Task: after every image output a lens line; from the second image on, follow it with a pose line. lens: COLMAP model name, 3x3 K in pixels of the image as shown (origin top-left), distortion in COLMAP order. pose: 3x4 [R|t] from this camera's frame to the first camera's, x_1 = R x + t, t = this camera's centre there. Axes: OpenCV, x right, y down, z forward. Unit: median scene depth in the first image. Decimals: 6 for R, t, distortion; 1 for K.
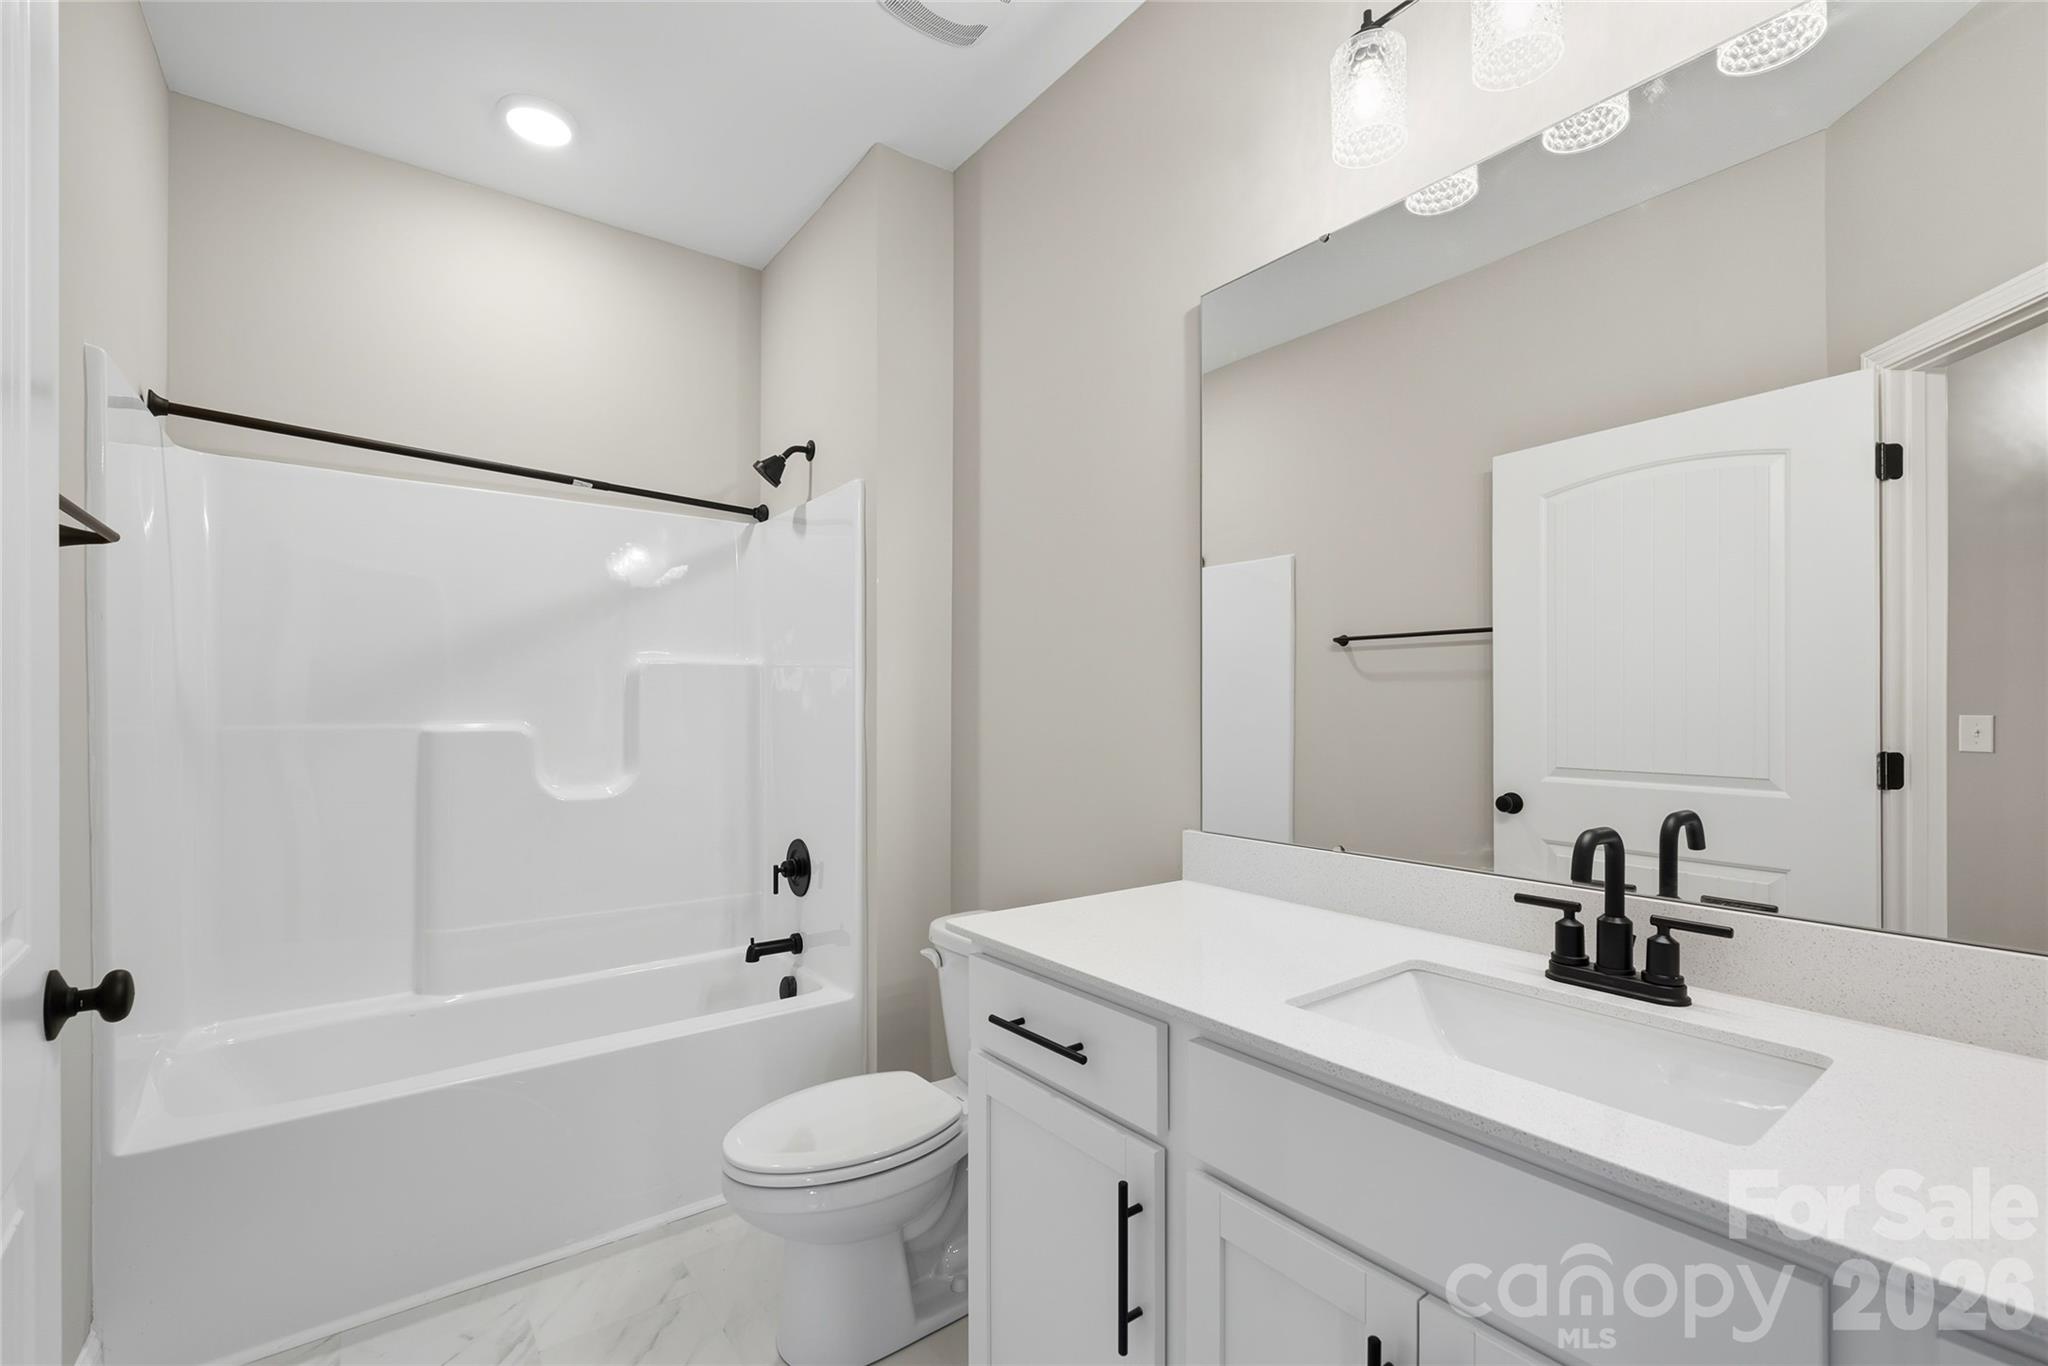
lens RADIAL K [[865.3, 0, 1016.0], [0, 865.3, 691.8], [0, 0, 1]] dist [-0.001196, -0.000368]
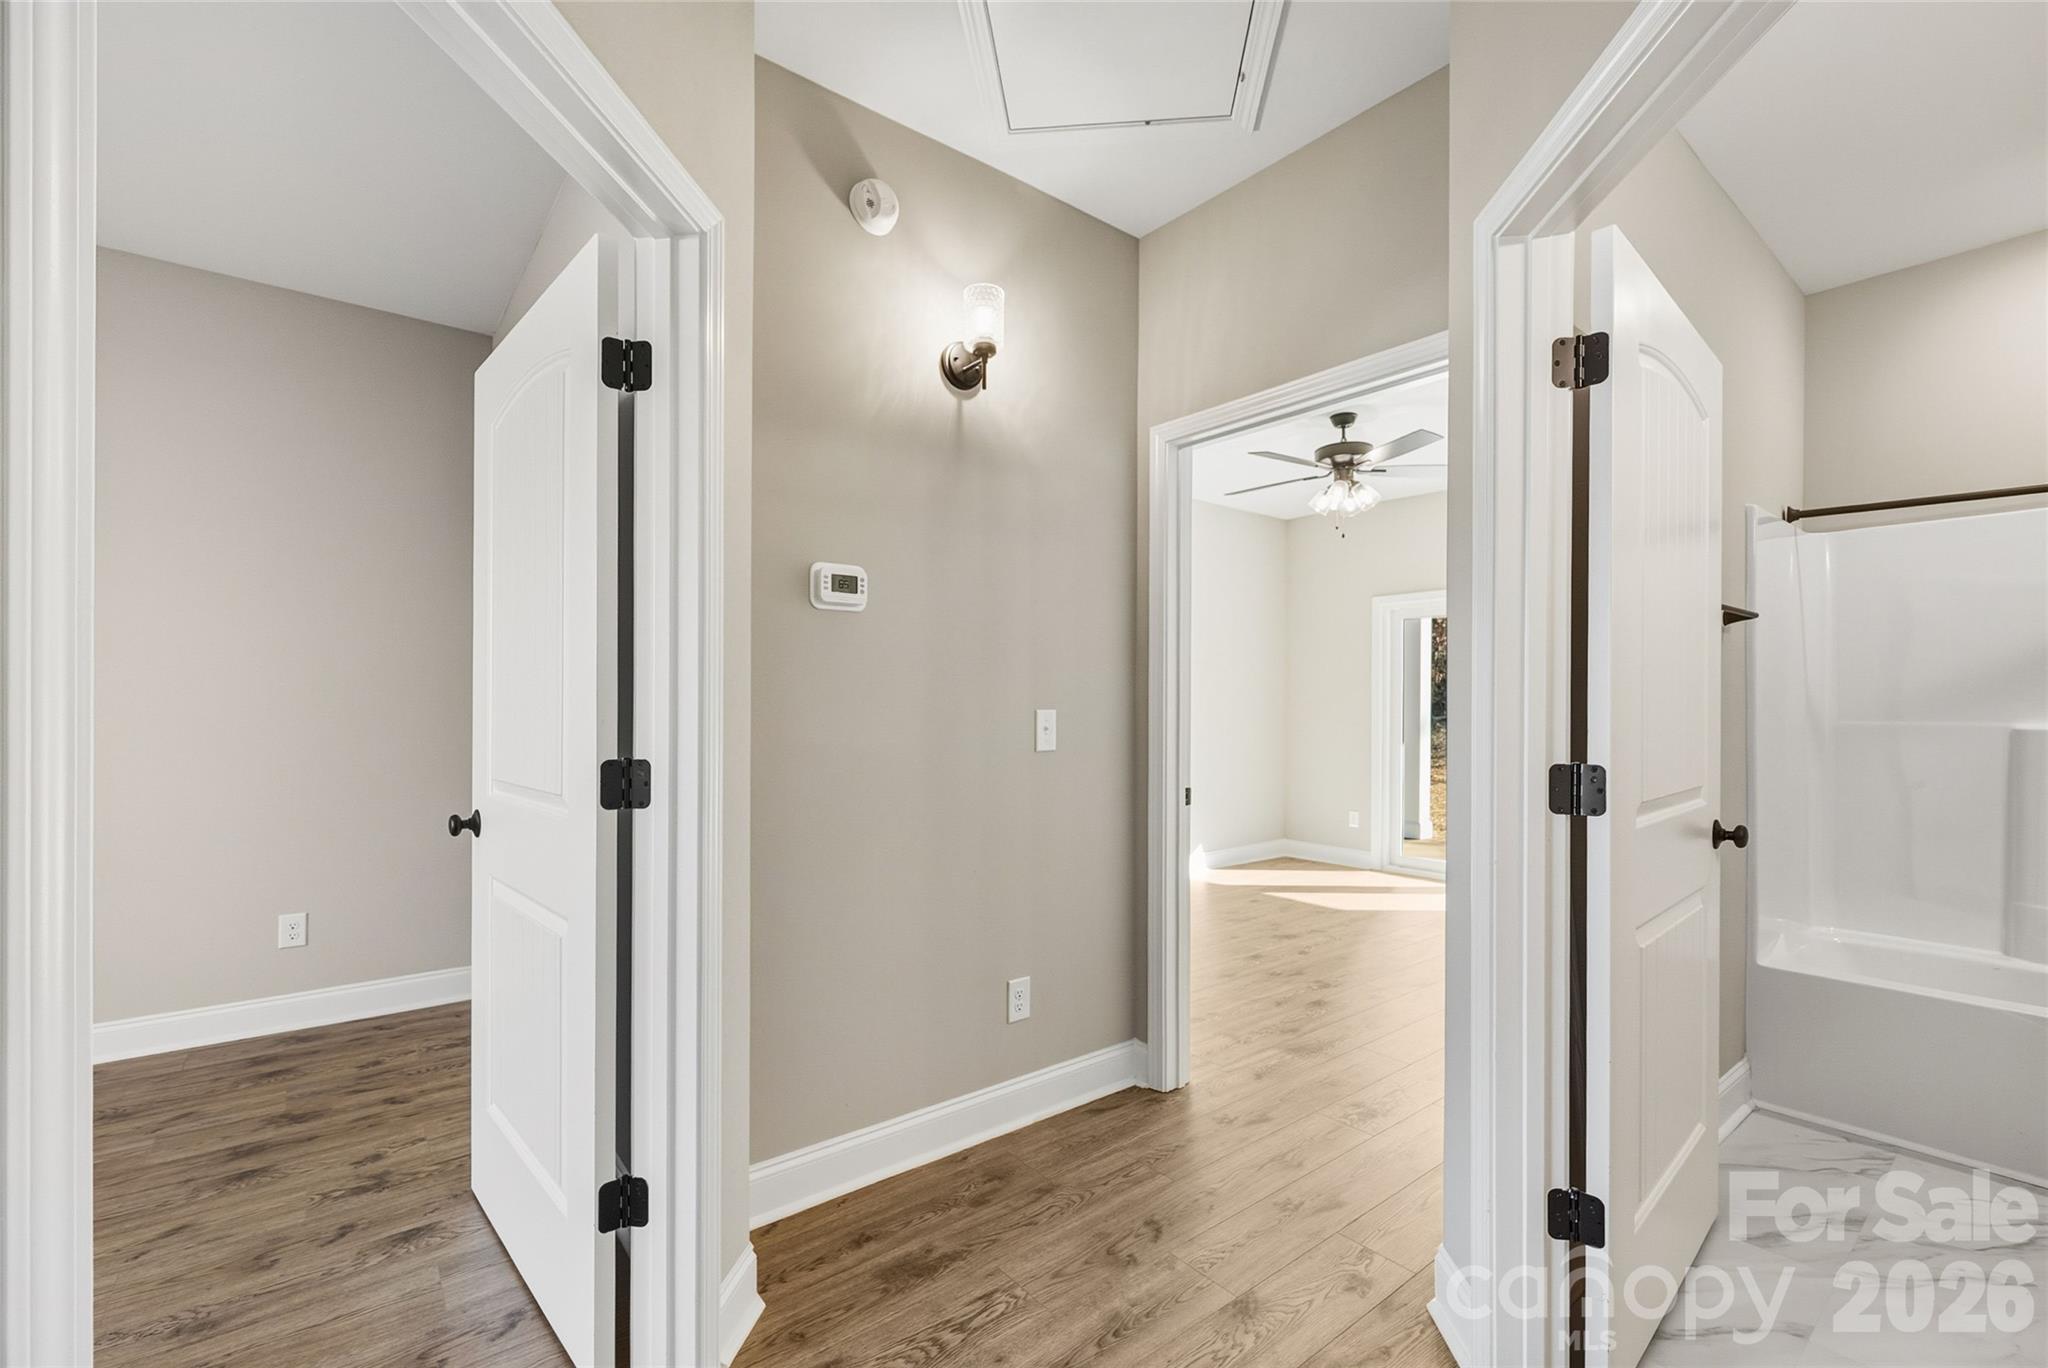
lens RADIAL K [[865.3, 0, 1016.0], [0, 865.3, 692.8], [0, 0, 1]] dist [-0.001196, -0.000368]
pose [[0.015339, 0.001222, -0.999882, 0.650441], [0.001423, 0.999998, 0.001243, -0.008331], [0.999881, -0.001442, 0.015337, -0.504465]]
